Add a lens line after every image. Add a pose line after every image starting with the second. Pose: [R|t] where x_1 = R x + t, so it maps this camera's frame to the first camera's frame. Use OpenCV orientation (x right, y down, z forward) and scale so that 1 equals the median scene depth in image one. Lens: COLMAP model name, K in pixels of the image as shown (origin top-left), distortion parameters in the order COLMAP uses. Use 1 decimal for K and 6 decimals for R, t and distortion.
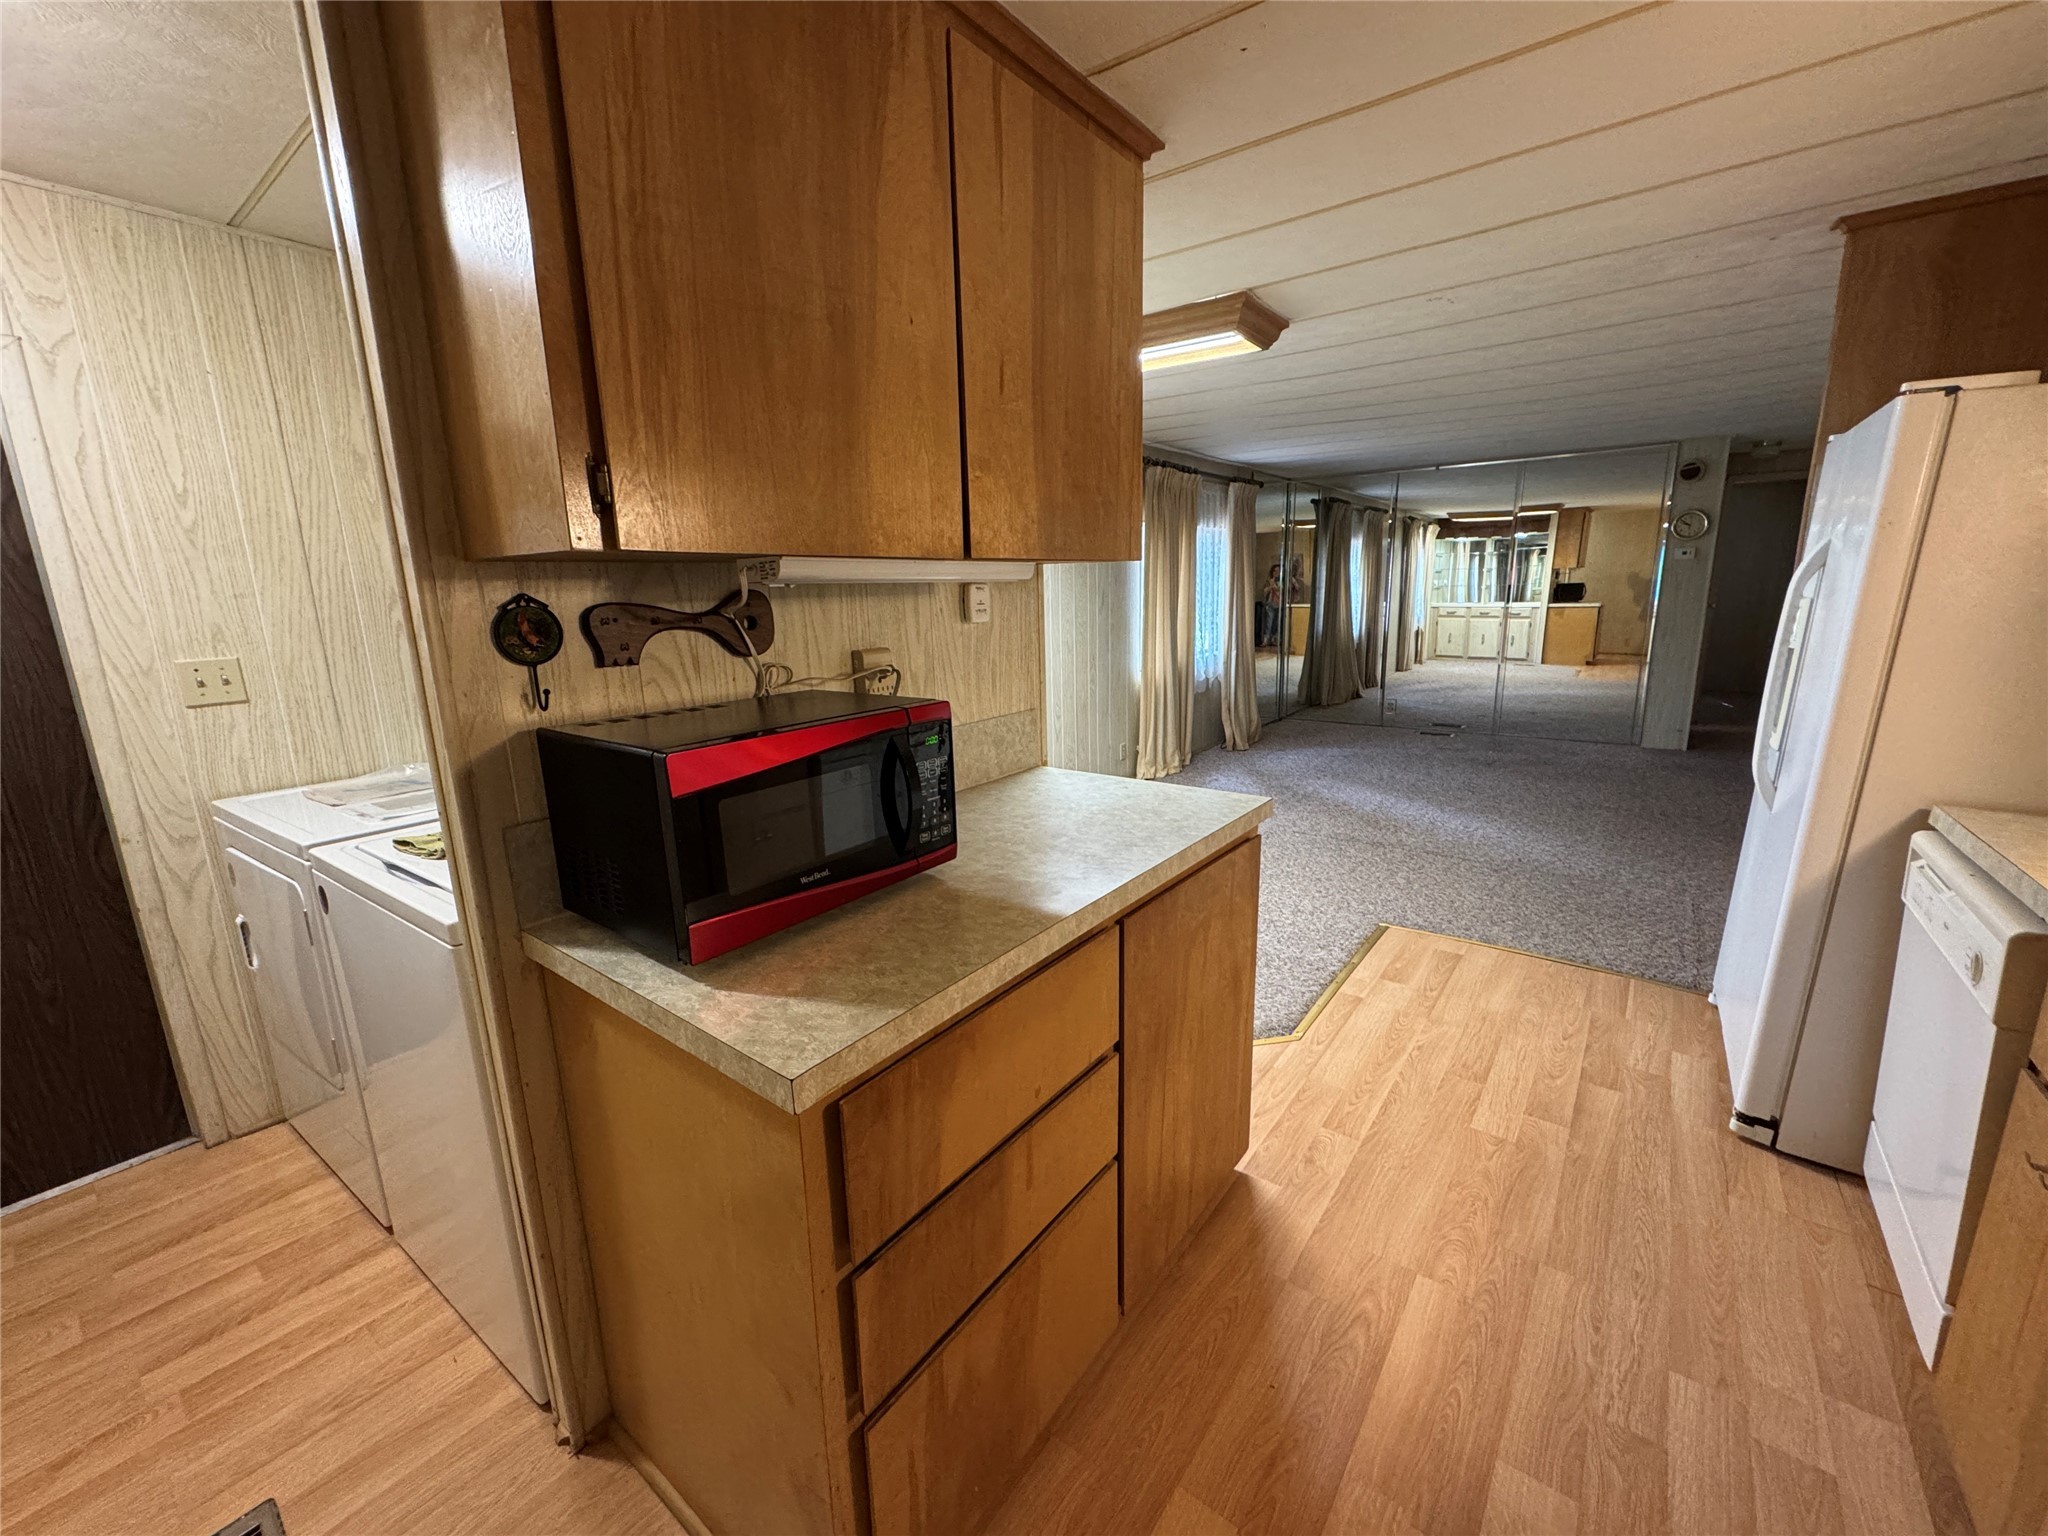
lens RADIAL K [[826.4, 0, 1025.9], [0, 826.4, 774.2], [0, 0, 1]] dist [0.003738, 0.000388]
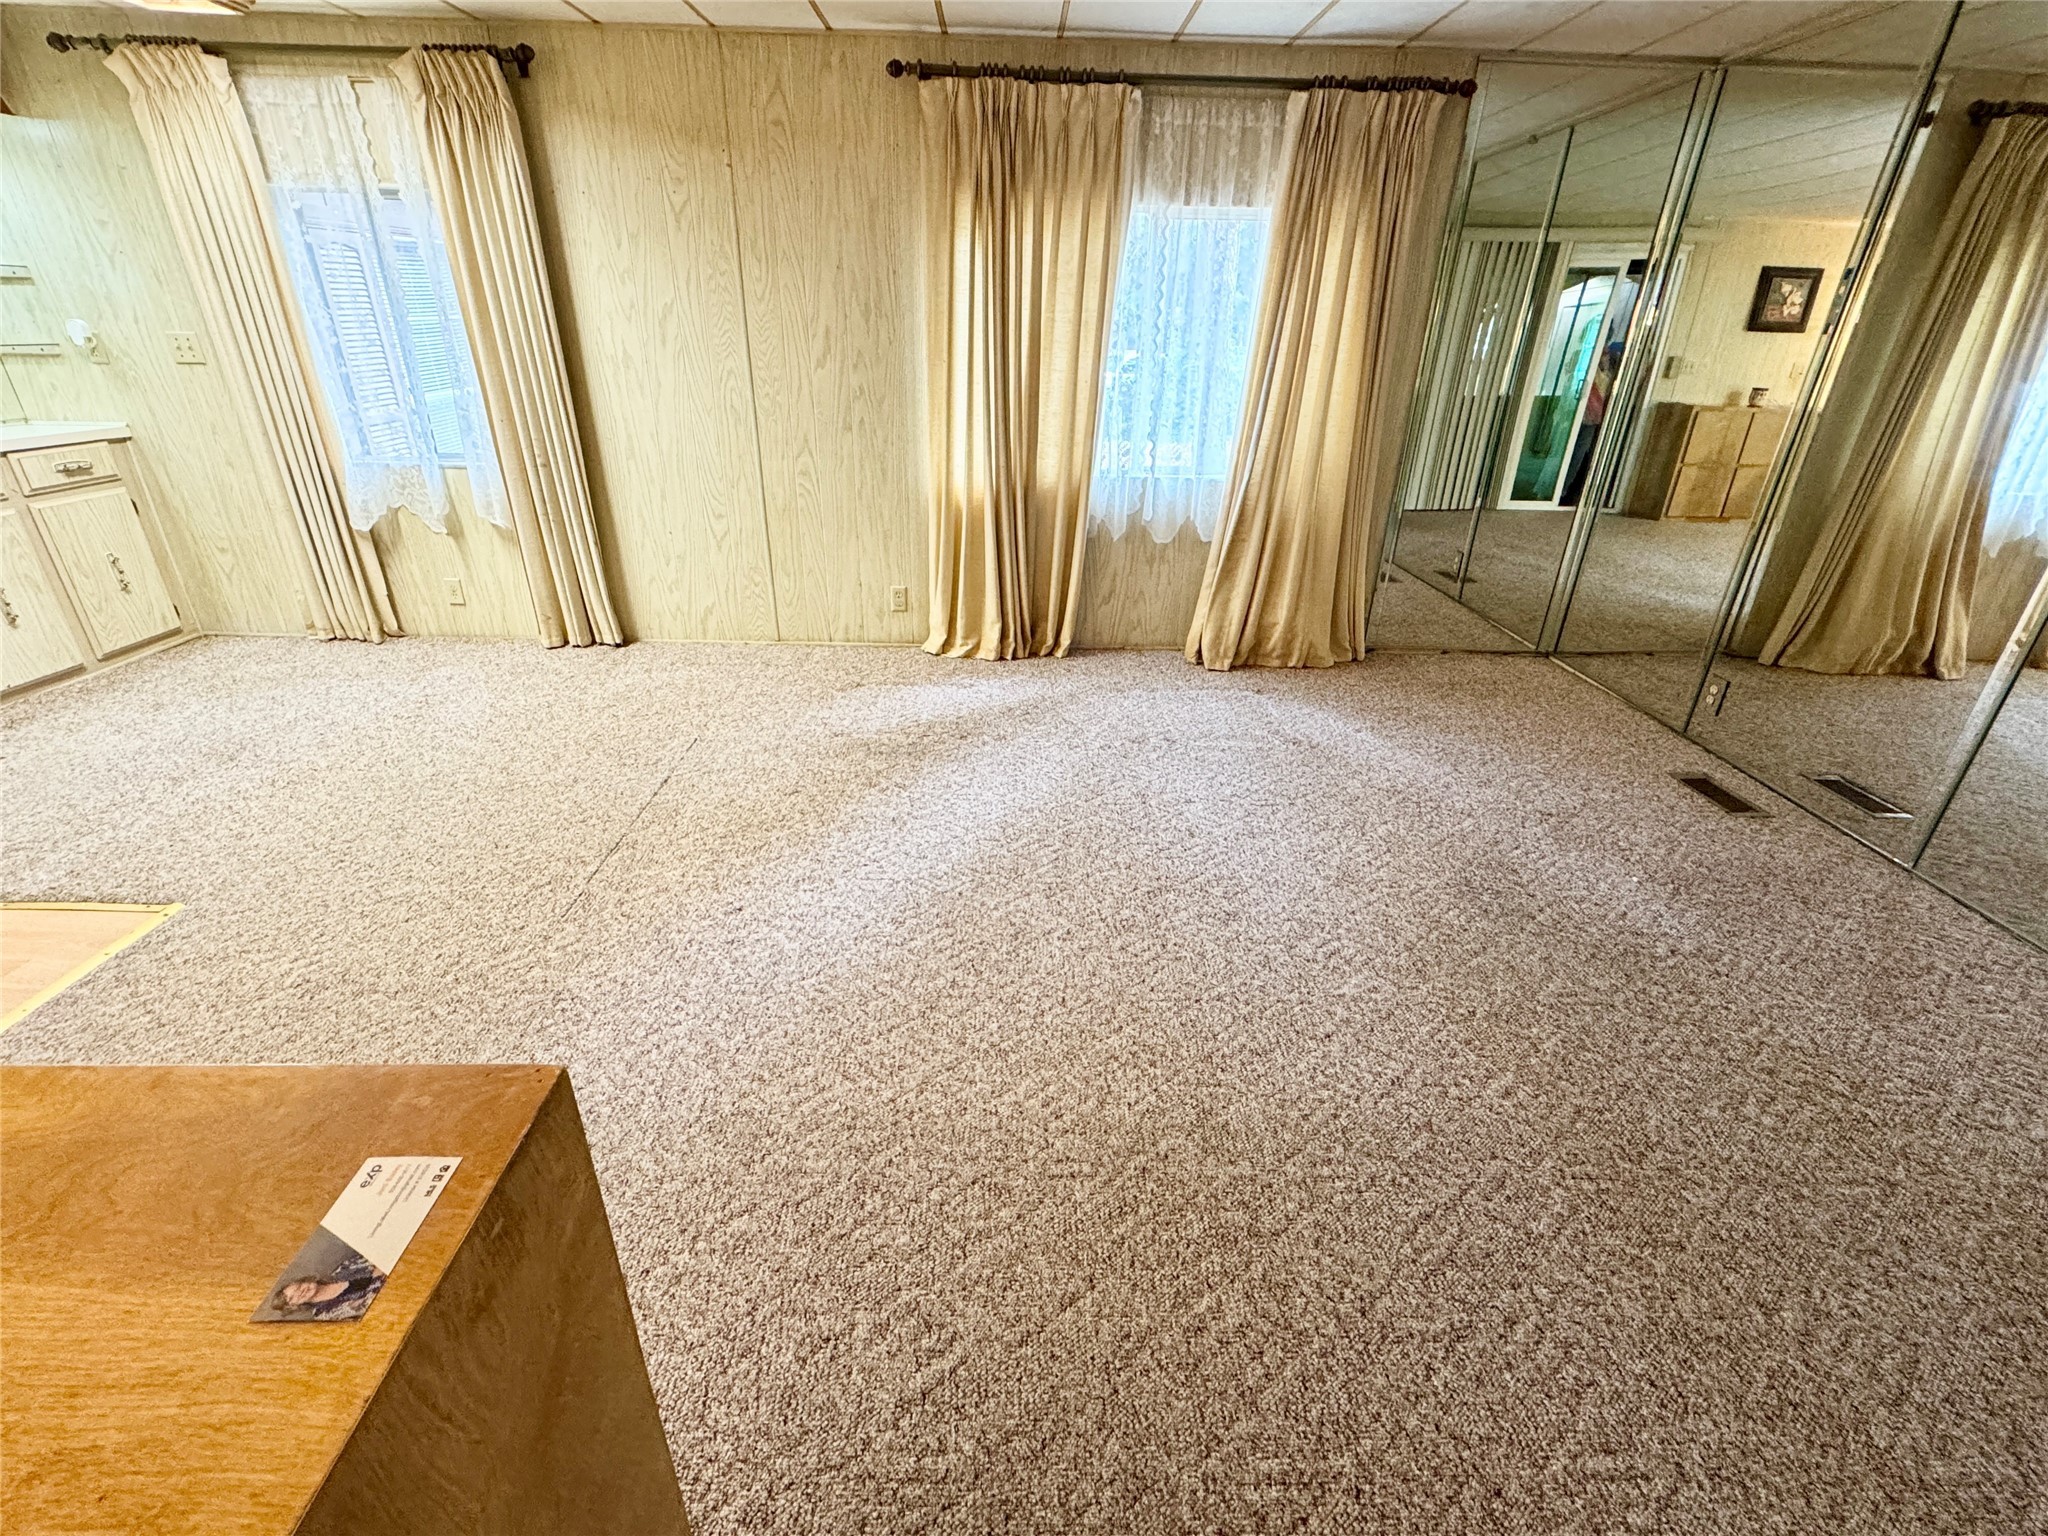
lens RADIAL K [[898.1, 0, 1025.0], [0, 898.1, 766.3], [0, 0, 1]] dist [0.001280, -0.000044]
pose [[0.612816, 0.381983, -0.691770, 2.652024], [-0.213868, 0.922909, 0.320155, -0.565474], [0.760735, -0.048248, 0.647267, 2.245024]]
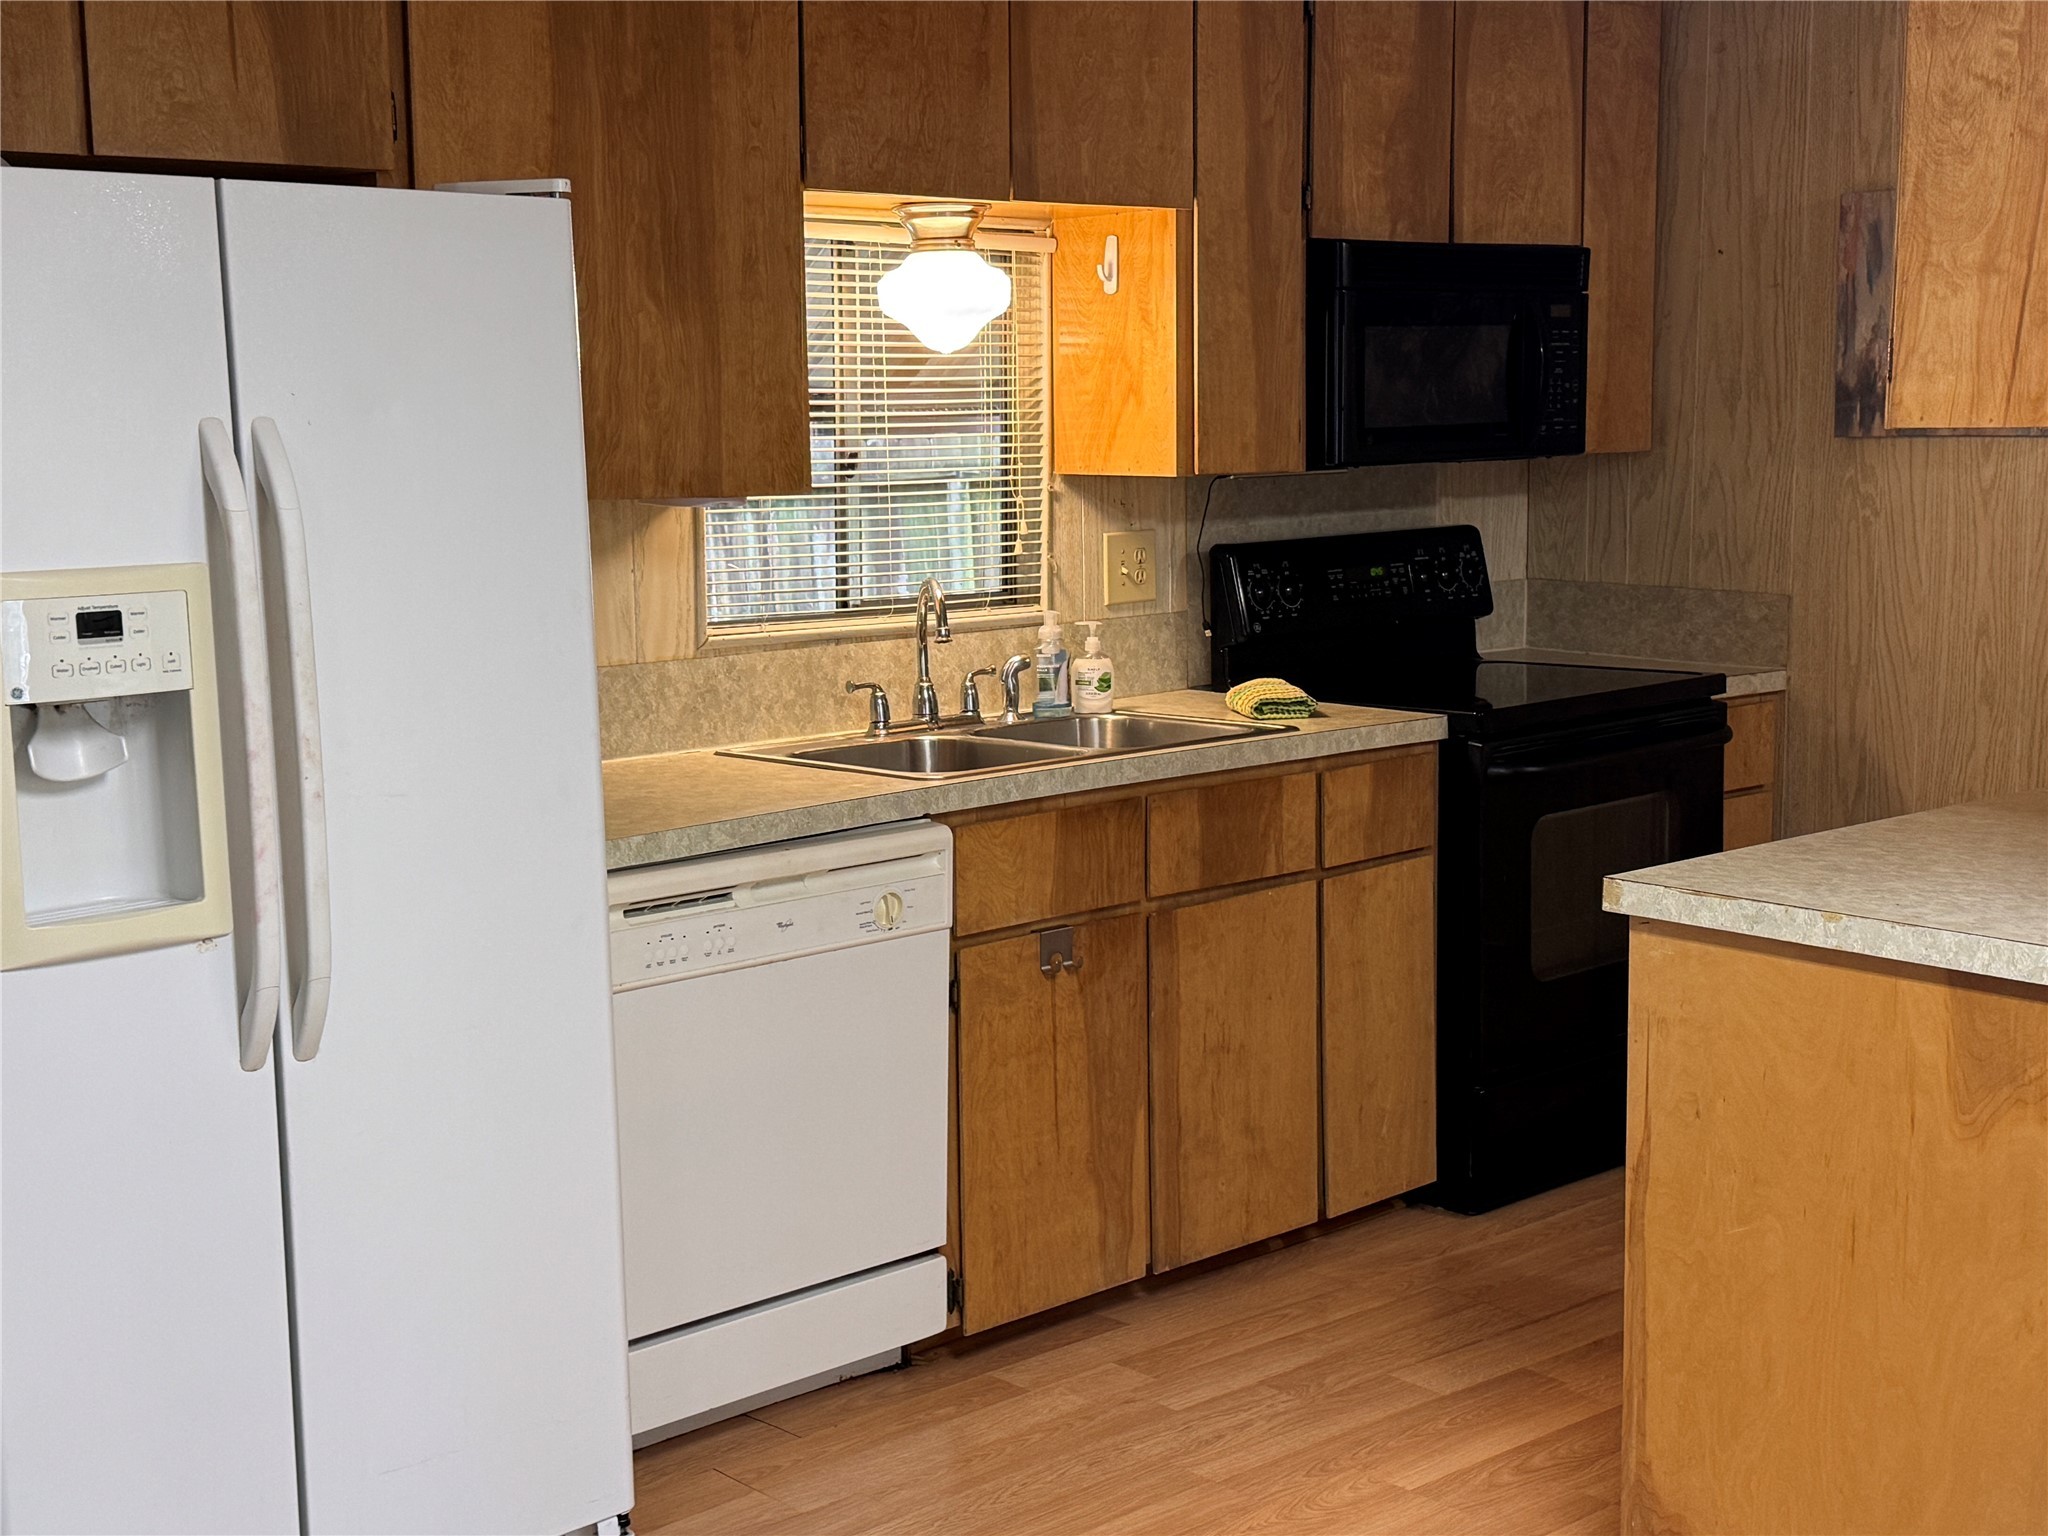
lens RADIAL K [[2644.5, 0, 1019.7], [0, 2644.5, 766.9], [0, 0, 1]] dist [0.036271, 0.000000]
pose [[-0.983176, 0.004590, 0.182601, 0.417024], [0.069905, 0.933031, 0.352938, -0.762611], [-0.168753, 0.359765, -0.917655, 2.997944]]
